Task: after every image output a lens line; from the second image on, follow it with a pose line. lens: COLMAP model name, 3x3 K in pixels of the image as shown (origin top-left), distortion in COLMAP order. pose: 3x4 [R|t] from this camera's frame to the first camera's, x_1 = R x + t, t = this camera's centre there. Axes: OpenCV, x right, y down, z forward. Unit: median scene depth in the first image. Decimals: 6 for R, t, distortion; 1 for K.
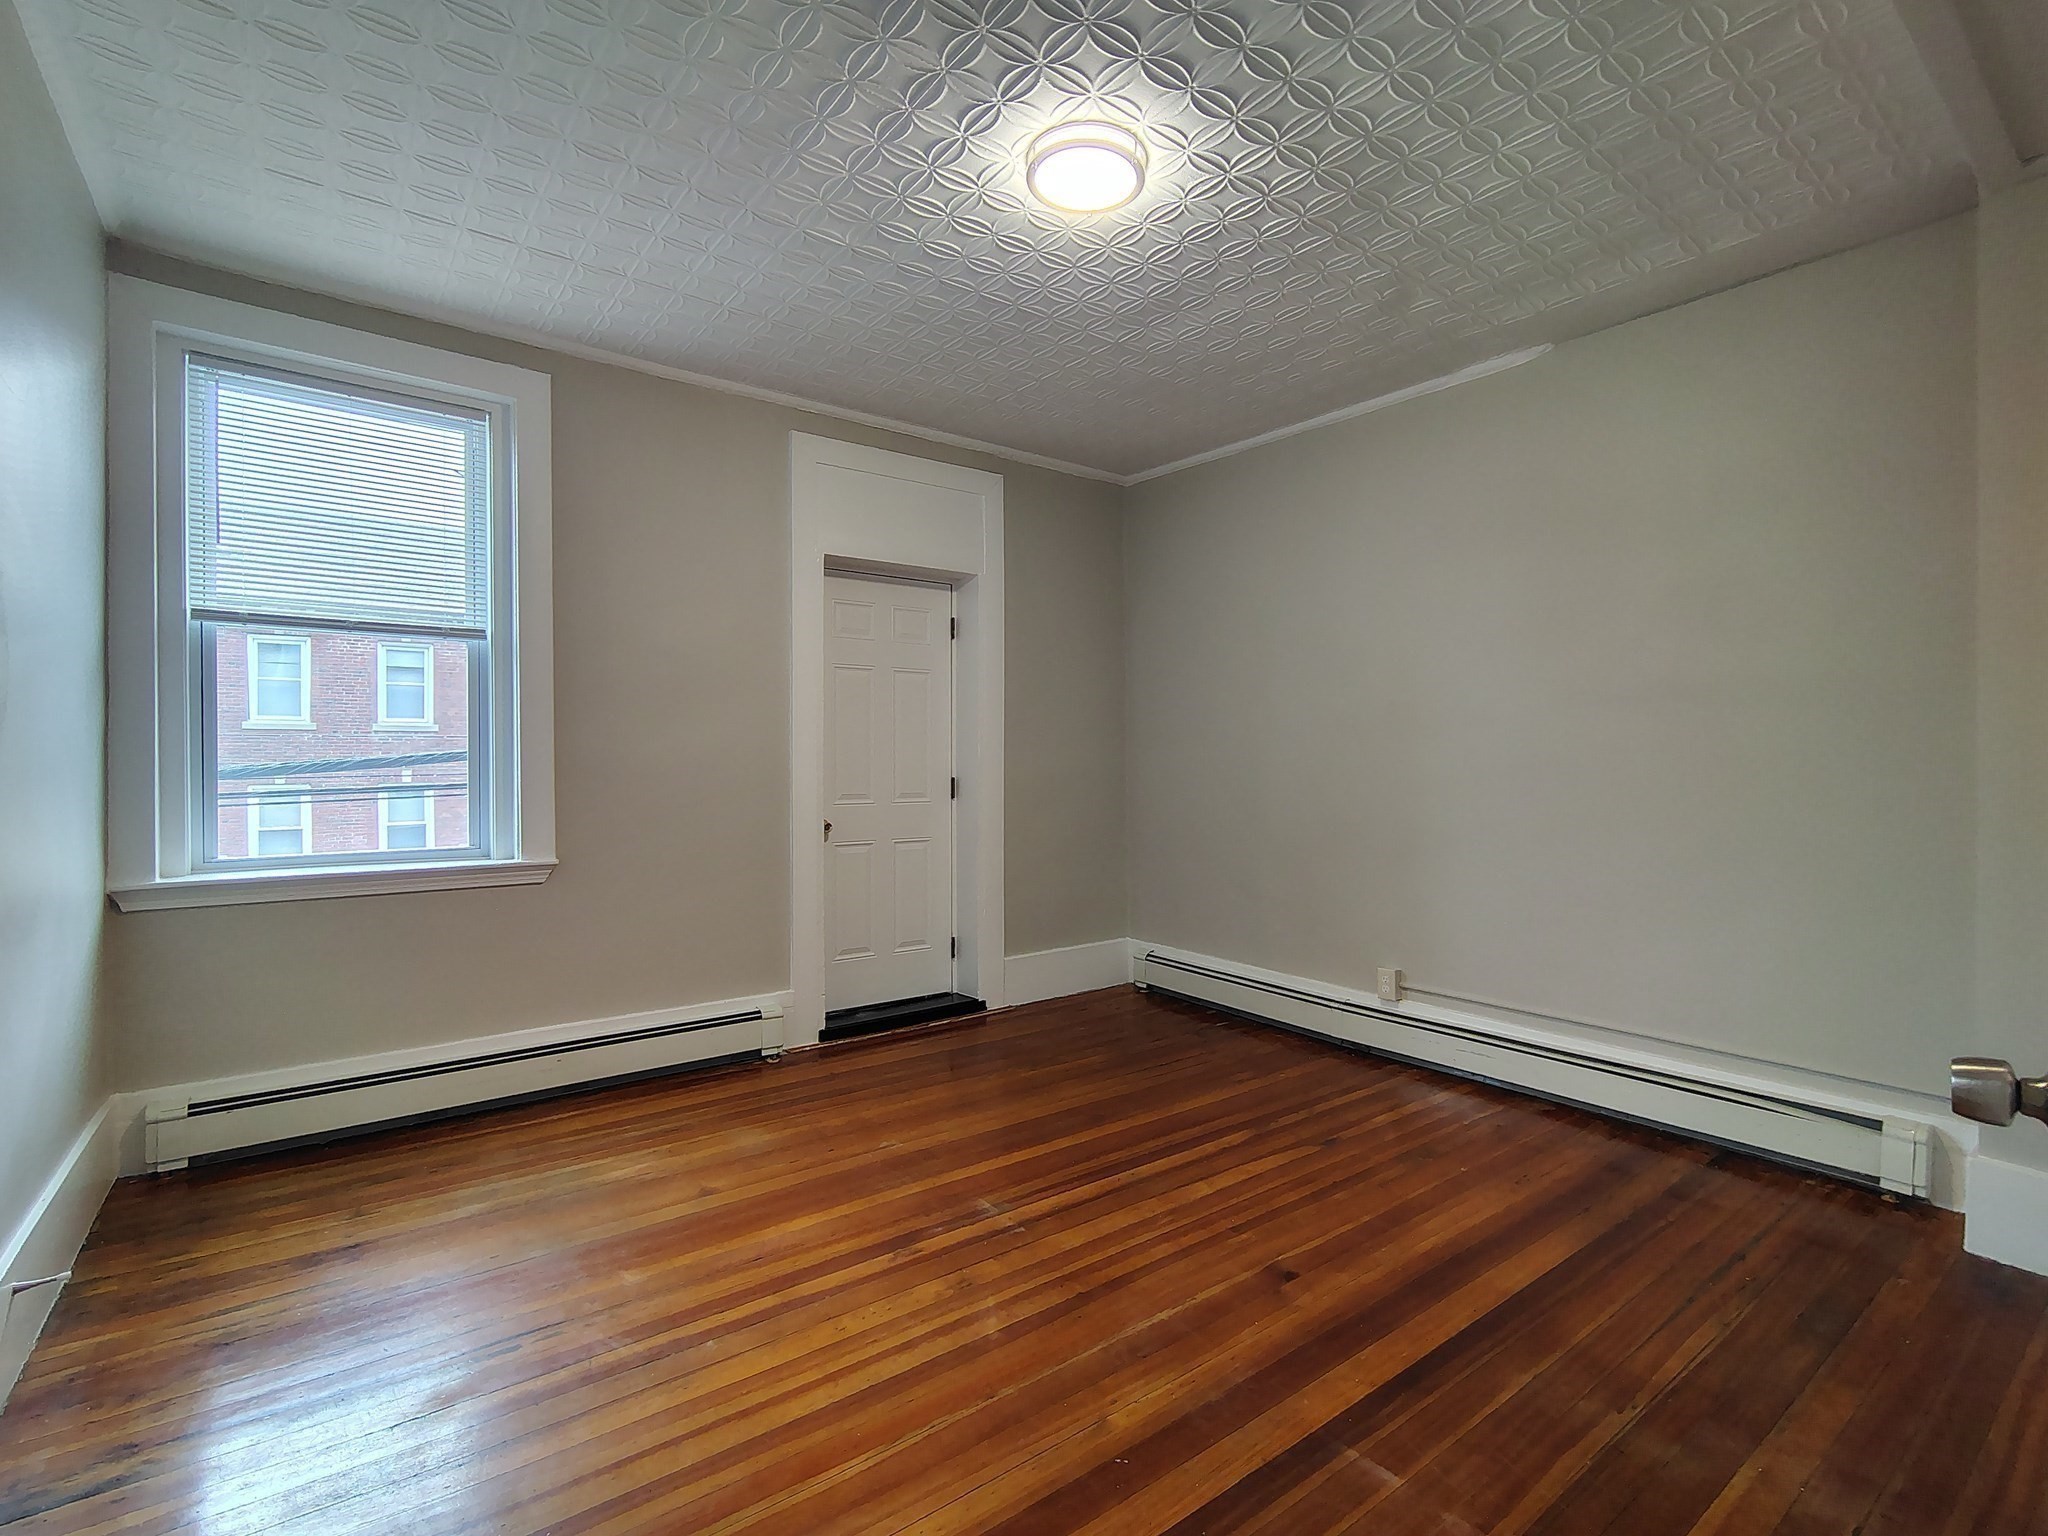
lens RADIAL K [[950.6, 0, 1024.8], [0, 950.6, 768.2], [0, 0, 1]] dist [-0.000025, -0.000011]
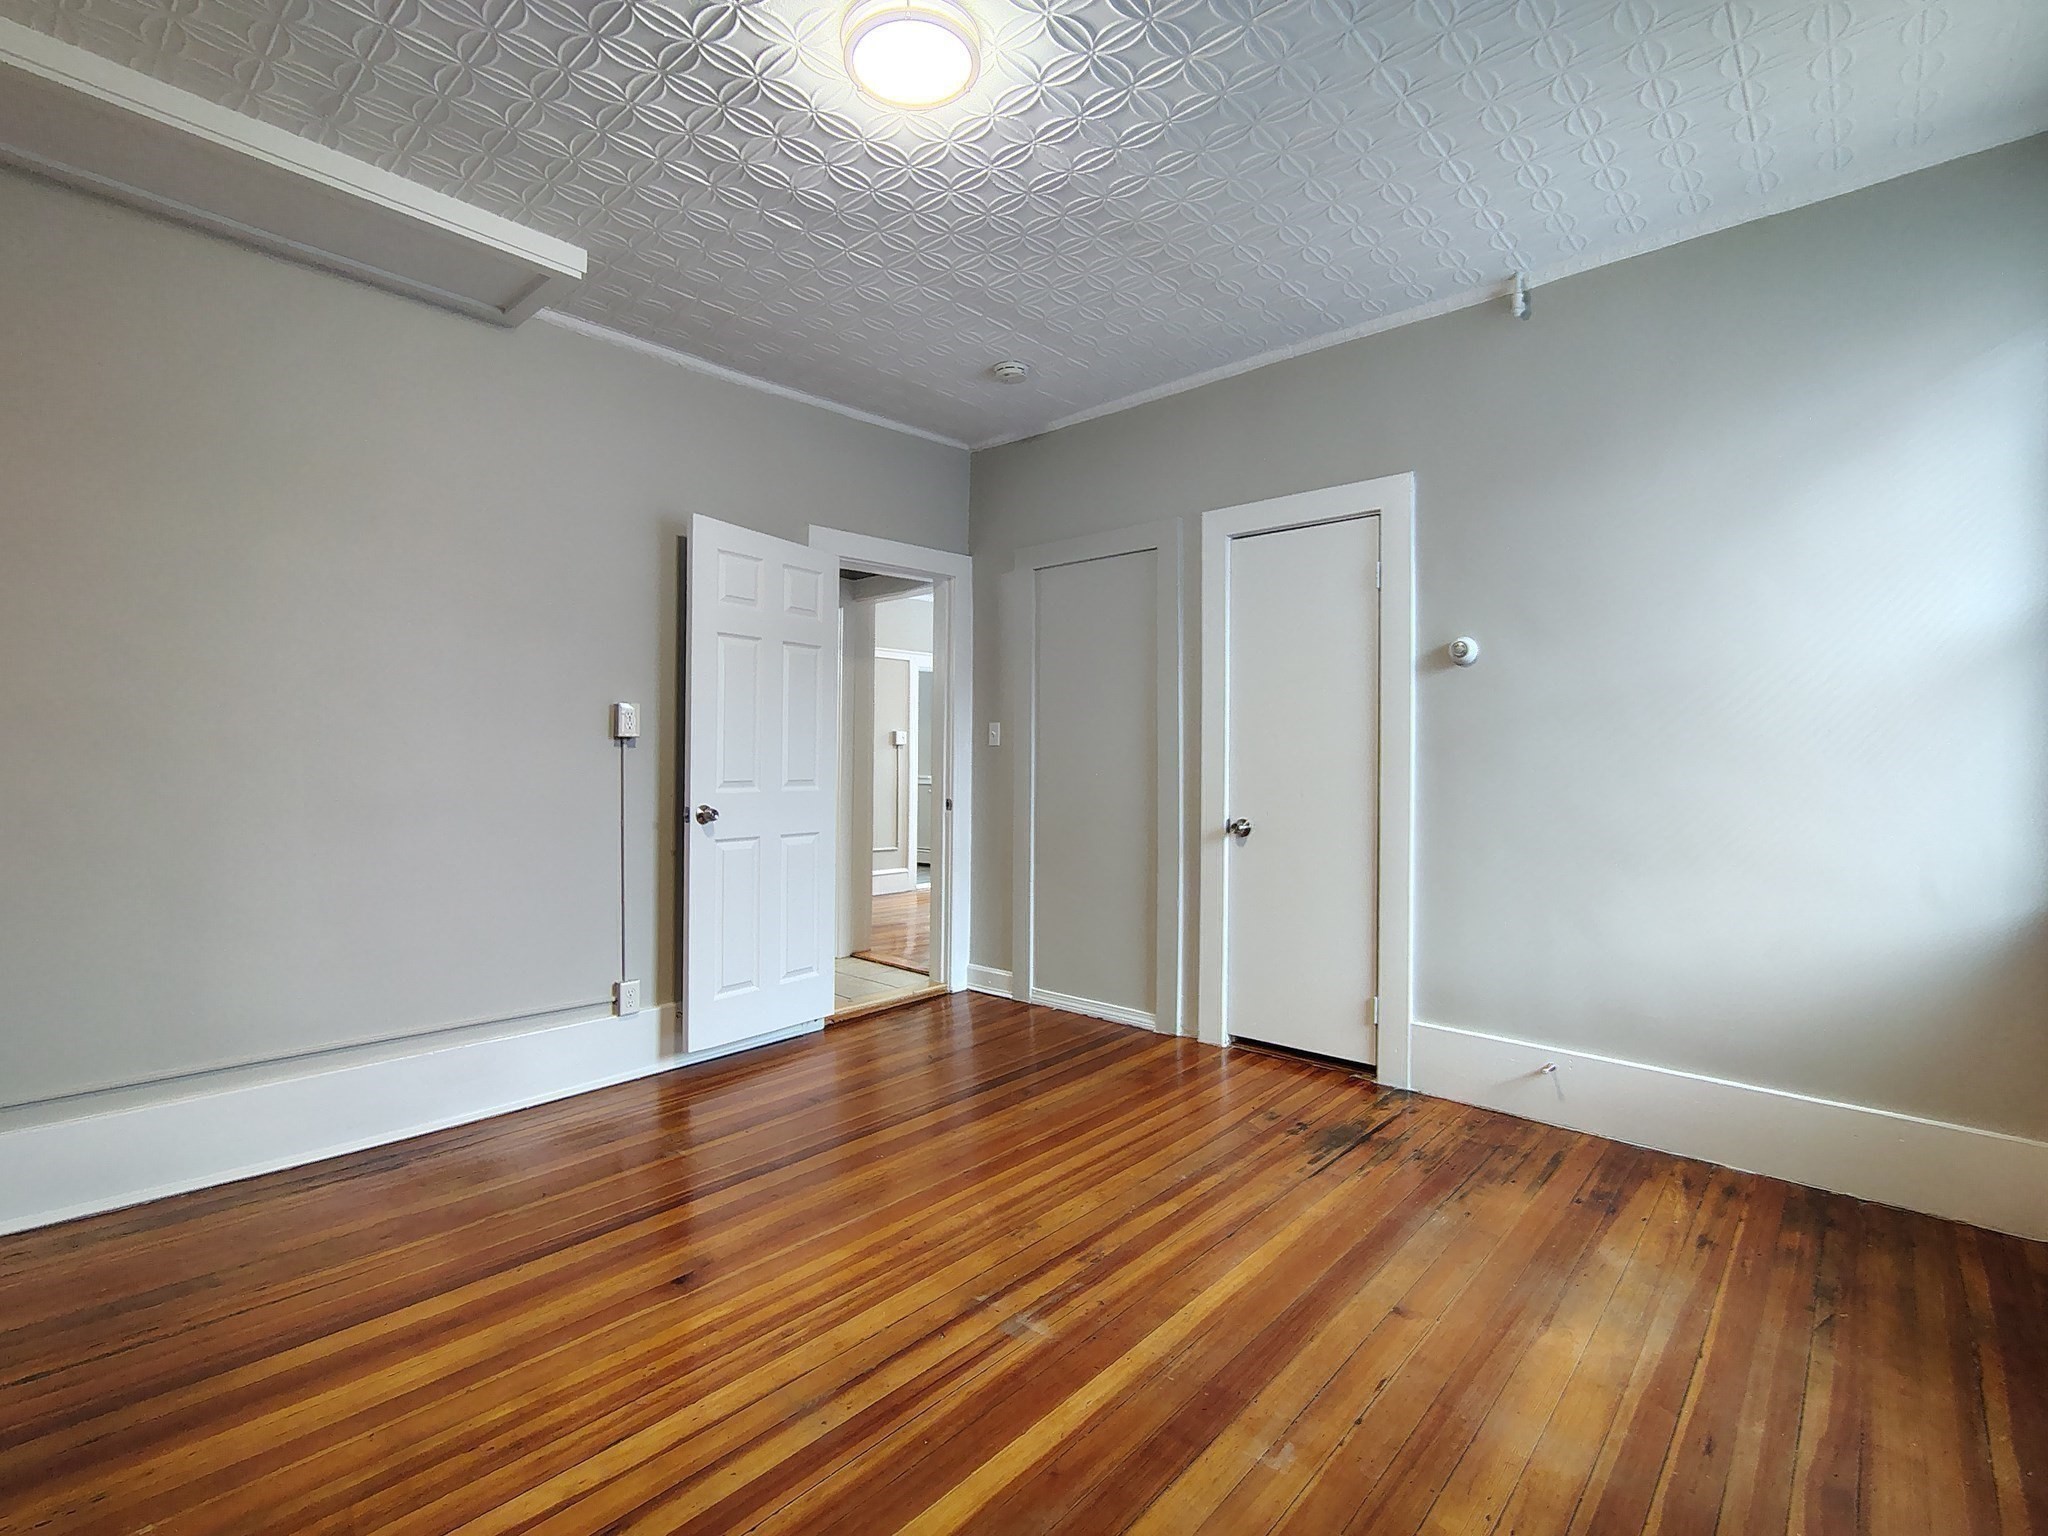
lens RADIAL K [[950.6, 0, 1022.9], [0, 950.6, 767.2], [0, 0, 1]] dist [-0.000025, -0.000011]
pose [[-0.981205, -0.004725, -0.192911, 0.109295], [-0.006016, 0.999963, 0.006105, 0.011072], [0.192875, 0.007151, -0.981197, 1.614878]]
